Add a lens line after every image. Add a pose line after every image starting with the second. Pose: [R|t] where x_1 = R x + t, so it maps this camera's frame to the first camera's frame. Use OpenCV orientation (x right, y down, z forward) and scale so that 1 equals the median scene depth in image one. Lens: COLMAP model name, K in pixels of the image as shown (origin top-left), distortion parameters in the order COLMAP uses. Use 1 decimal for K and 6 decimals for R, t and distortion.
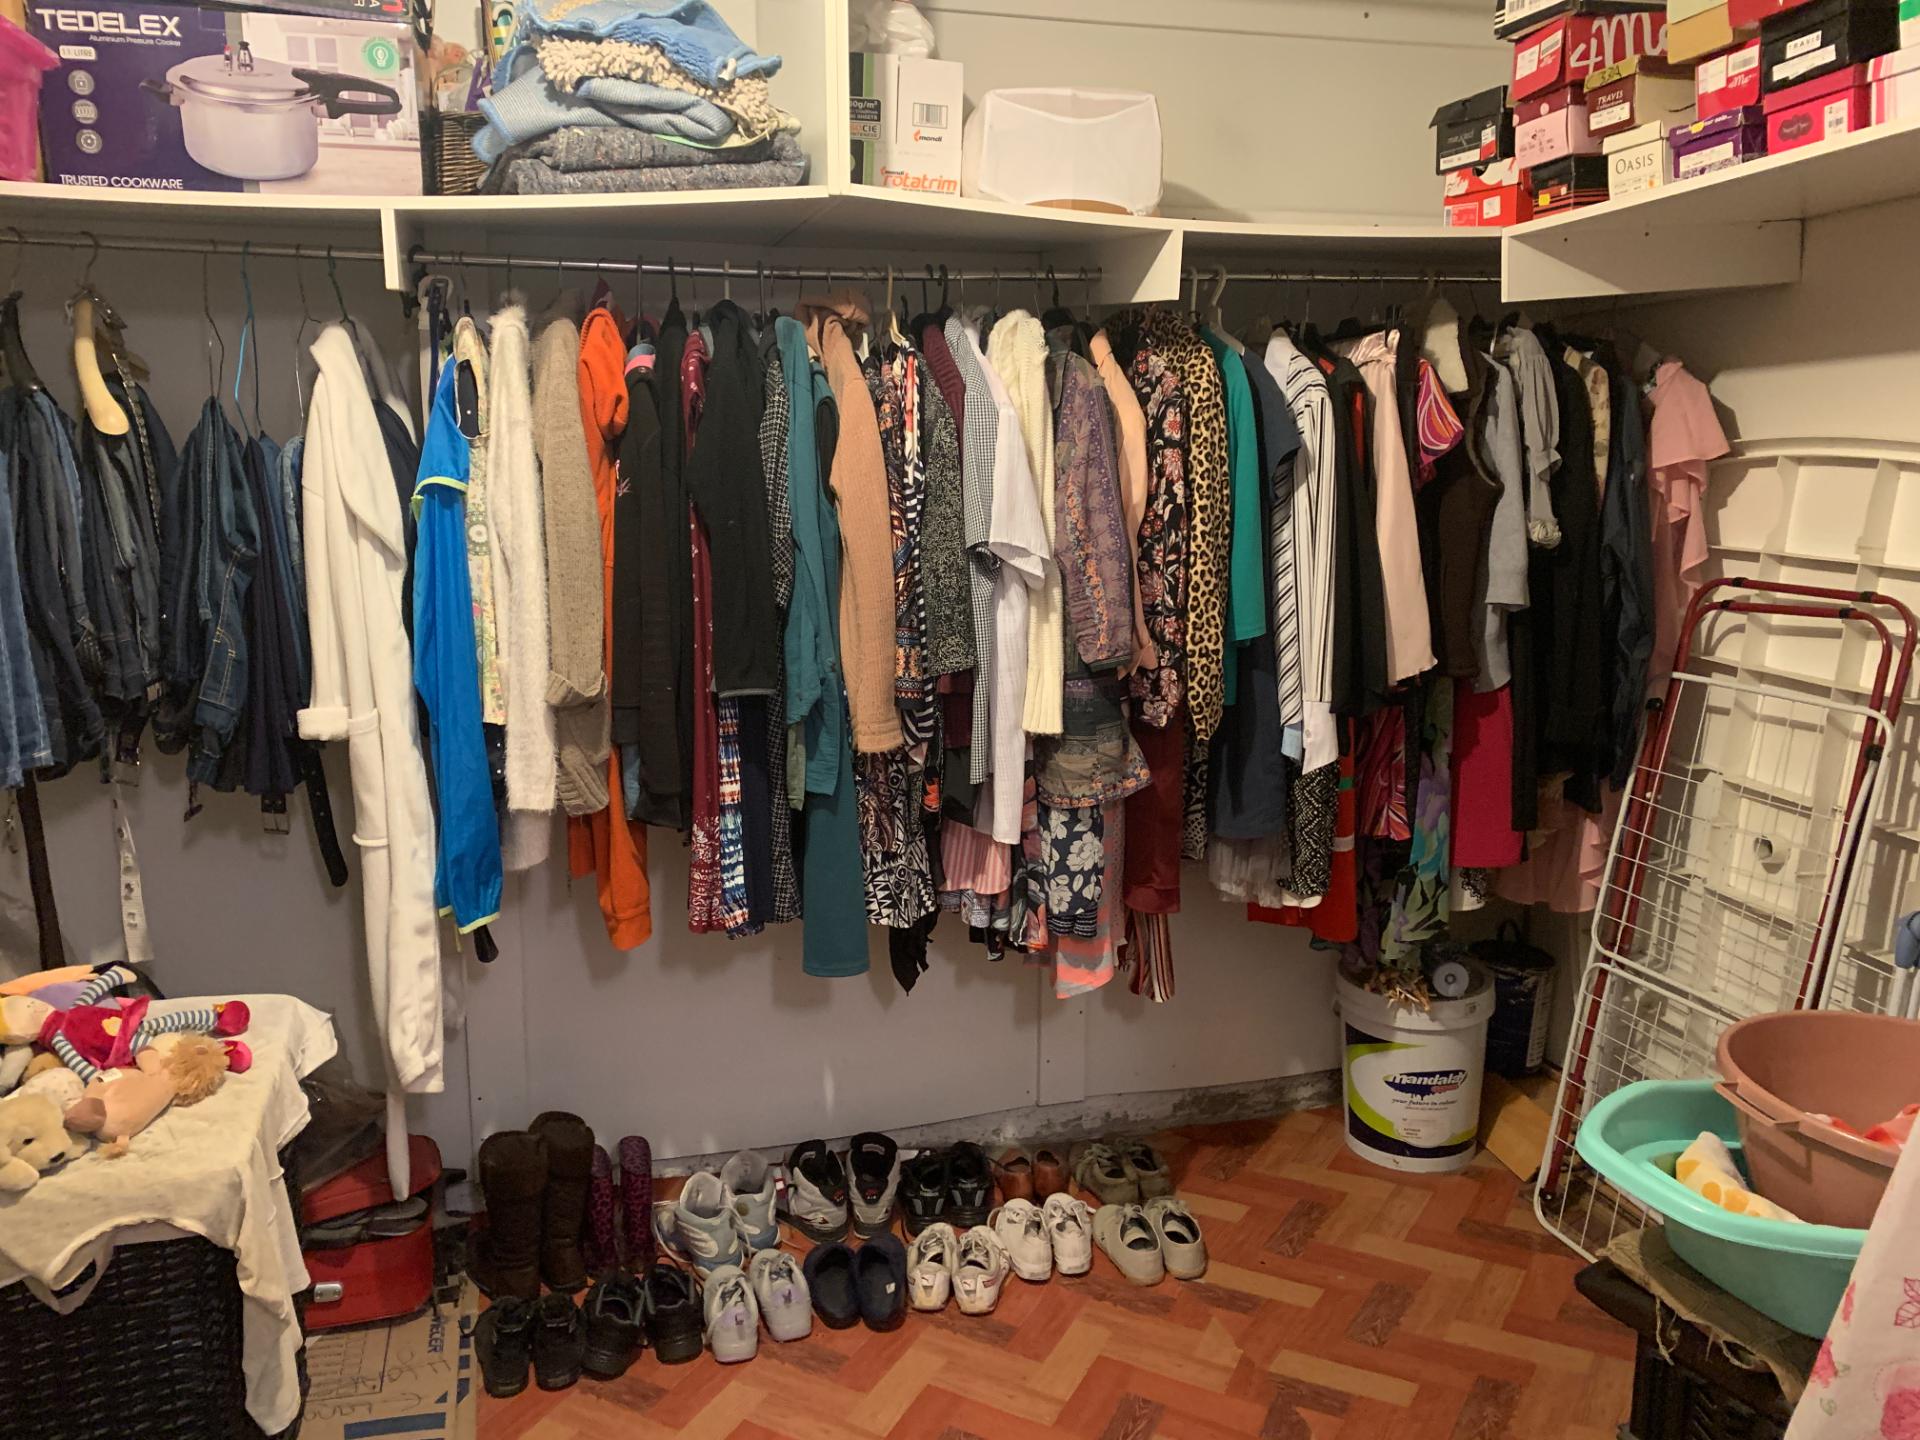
lens RADIAL K [[1489.3, 0, 955.0], [0, 1489.3, 711.0], [0, 0, 1]] dist [0.039521, -0.050828]
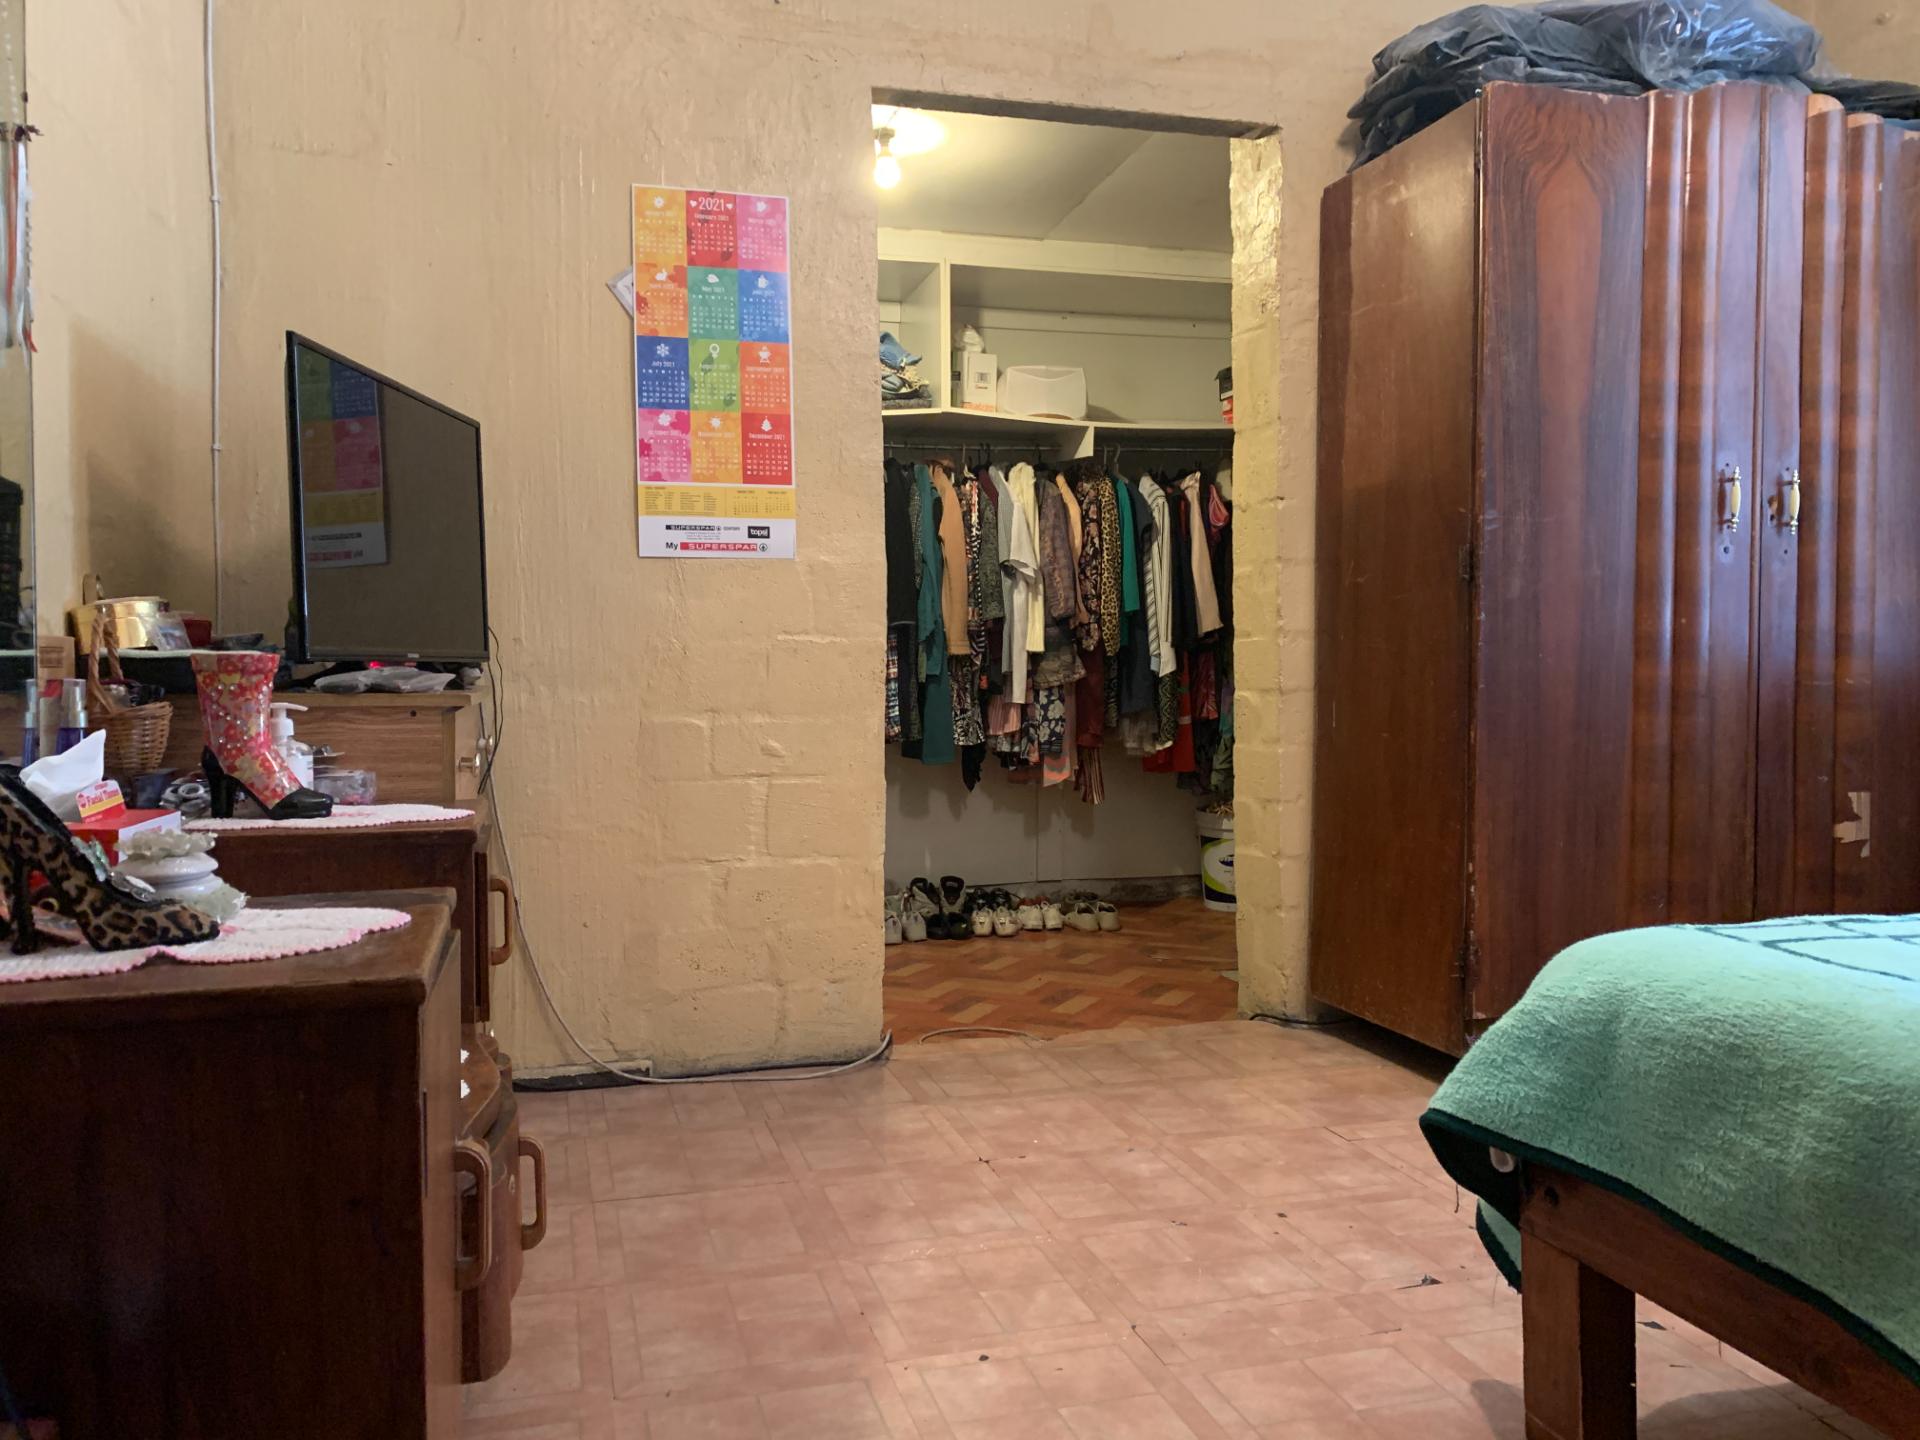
lens RADIAL K [[1476.5, 0, 960.2], [0, 1476.5, 697.7], [0, 0, 1]] dist [0.087487, -0.055352]
pose [[0.999981, -0.002029, -0.005899, -0.037020], [0.001119, 0.988623, -0.150409, 0.402066], [0.006137, 0.150399, 0.988606, -1.102481]]
